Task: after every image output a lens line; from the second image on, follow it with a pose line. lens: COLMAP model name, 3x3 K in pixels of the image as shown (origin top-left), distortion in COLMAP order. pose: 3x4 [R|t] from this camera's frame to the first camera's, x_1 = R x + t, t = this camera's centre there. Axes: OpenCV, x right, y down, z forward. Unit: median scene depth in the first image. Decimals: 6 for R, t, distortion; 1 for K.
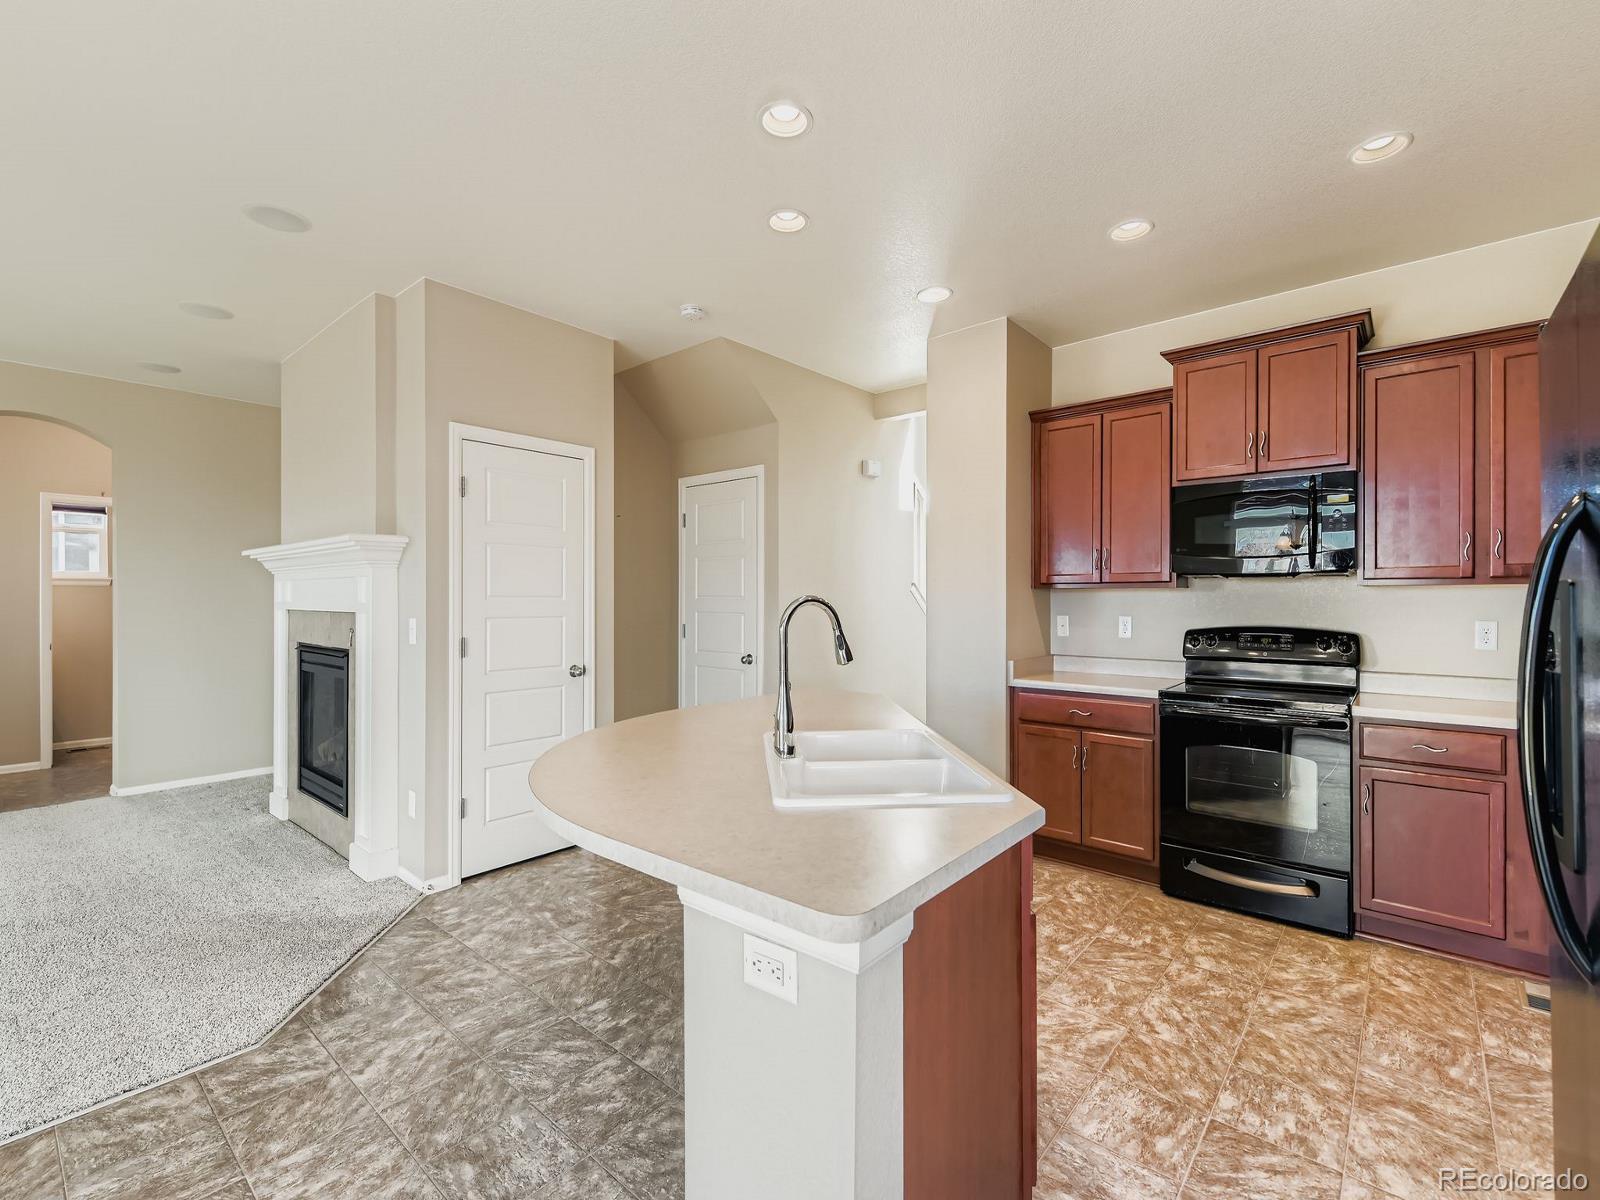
lens RADIAL K [[721.1, 0, 809.9], [0, 721.1, 613.5], [0, 0, 1]] dist [0.000445, -0.000132]
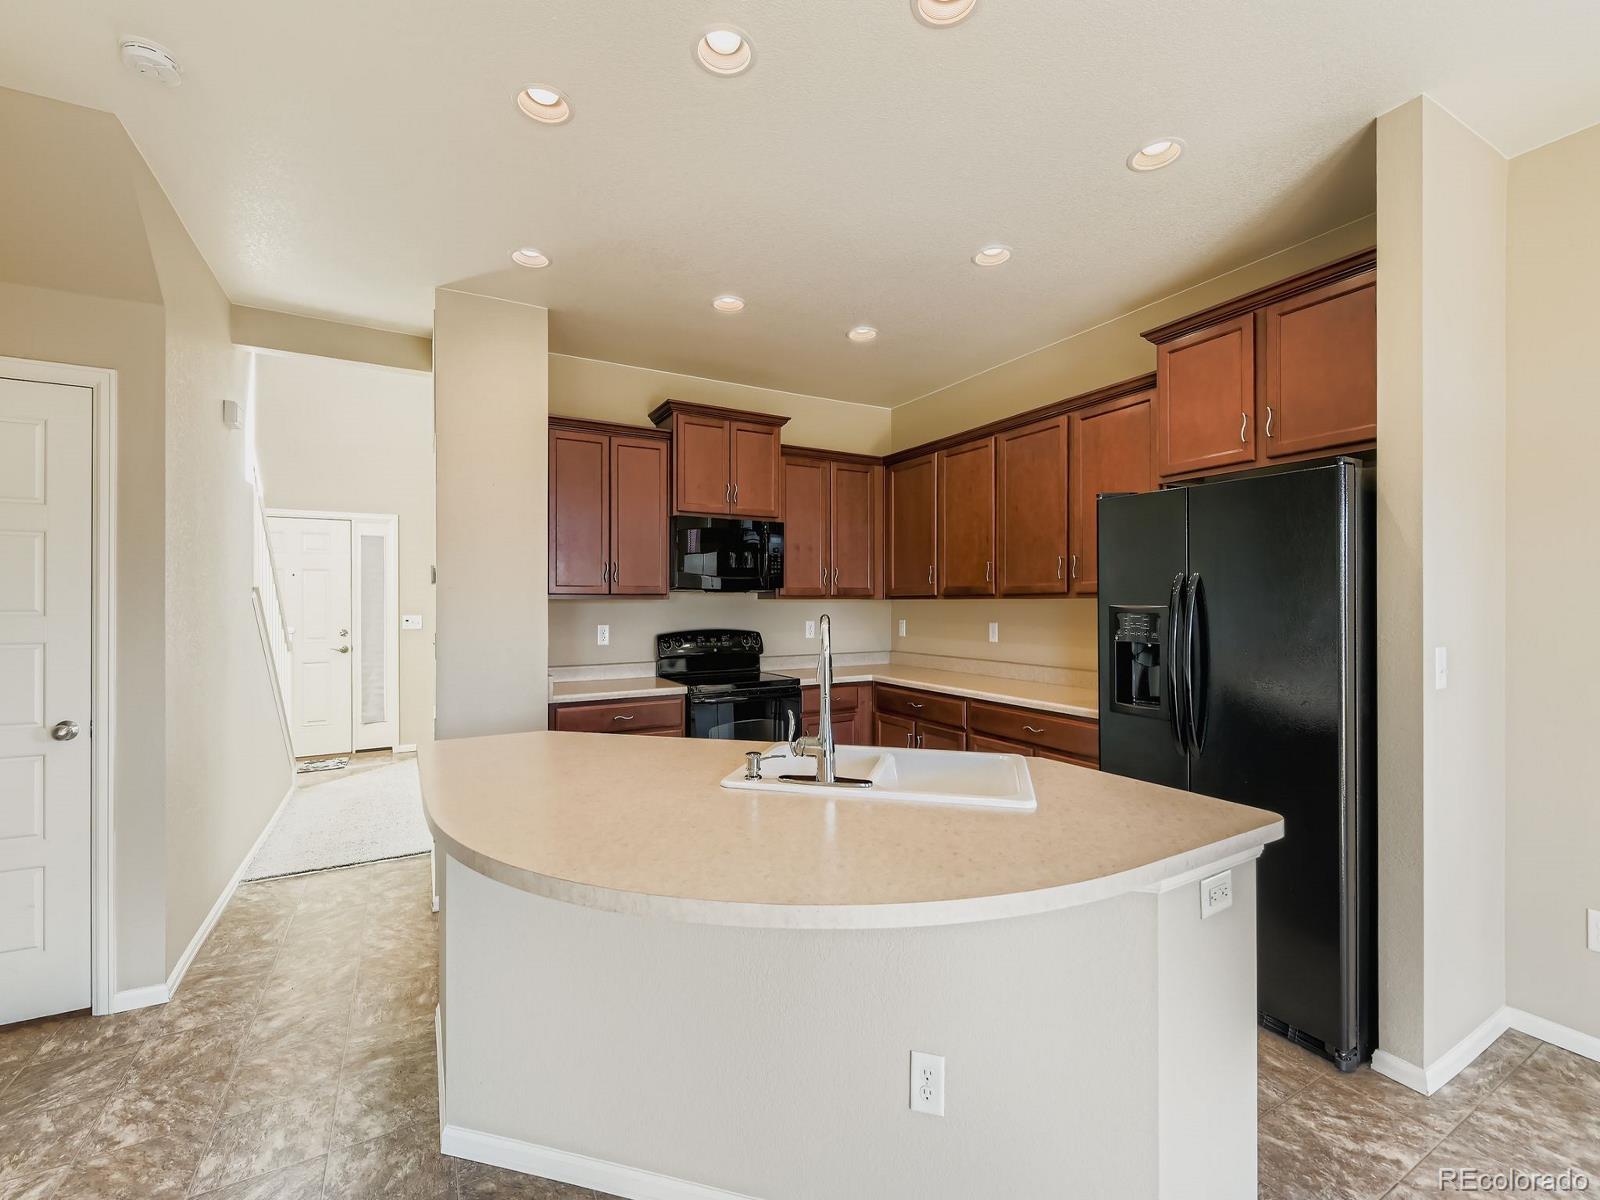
lens RADIAL K [[697.7, 0, 798.5], [0, 697.7, 598.7], [0, 0, 1]] dist [-0.001266, -0.001717]
pose [[0.335067, 0.007990, 0.942160, -0.450630], [0.022984, 0.999597, -0.016651, -0.011686], [-0.941914, 0.027234, 0.334749, 0.375694]]
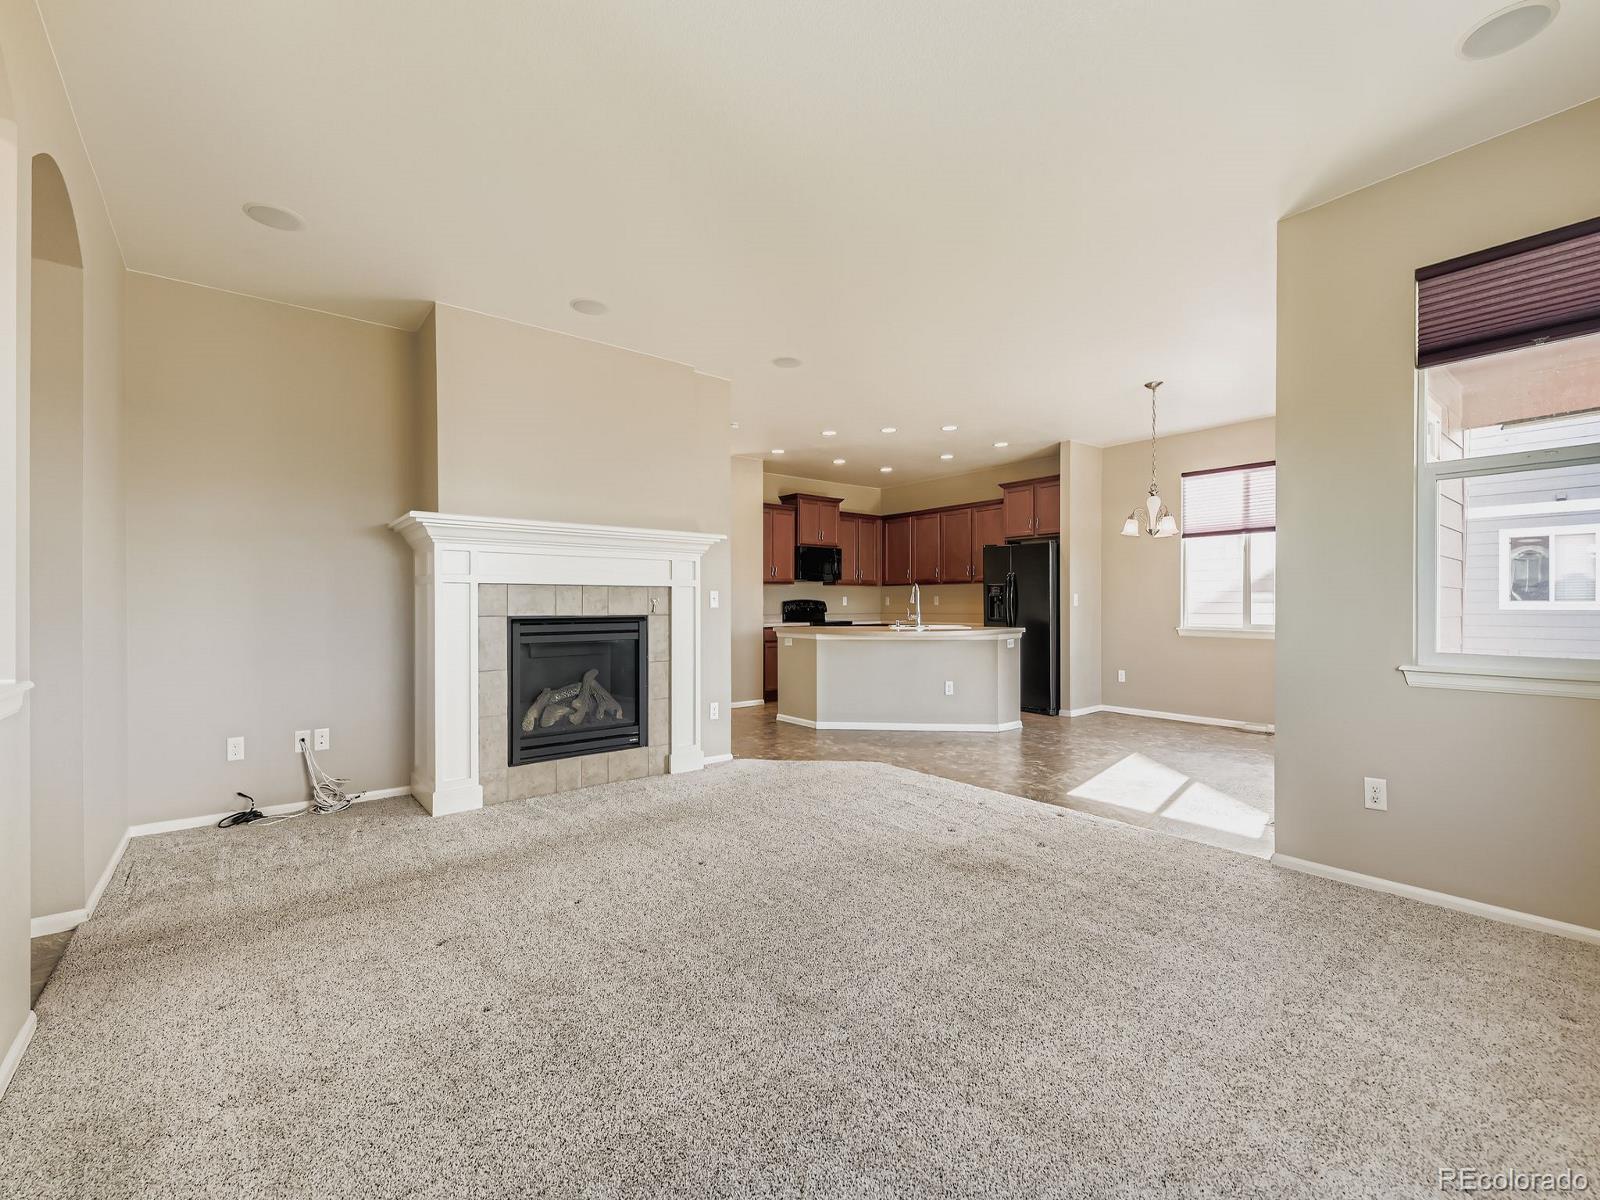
lens RADIAL K [[697.7, 0, 805.1], [0, 697.7, 597.8], [0, 0, 1]] dist [-0.001266, -0.001717]
pose [[0.172123, 0.013130, 0.984988, -1.725411], [0.023388, 0.999575, -0.017412, 0.050445], [-0.984798, 0.026034, 0.171743, 0.485924]]
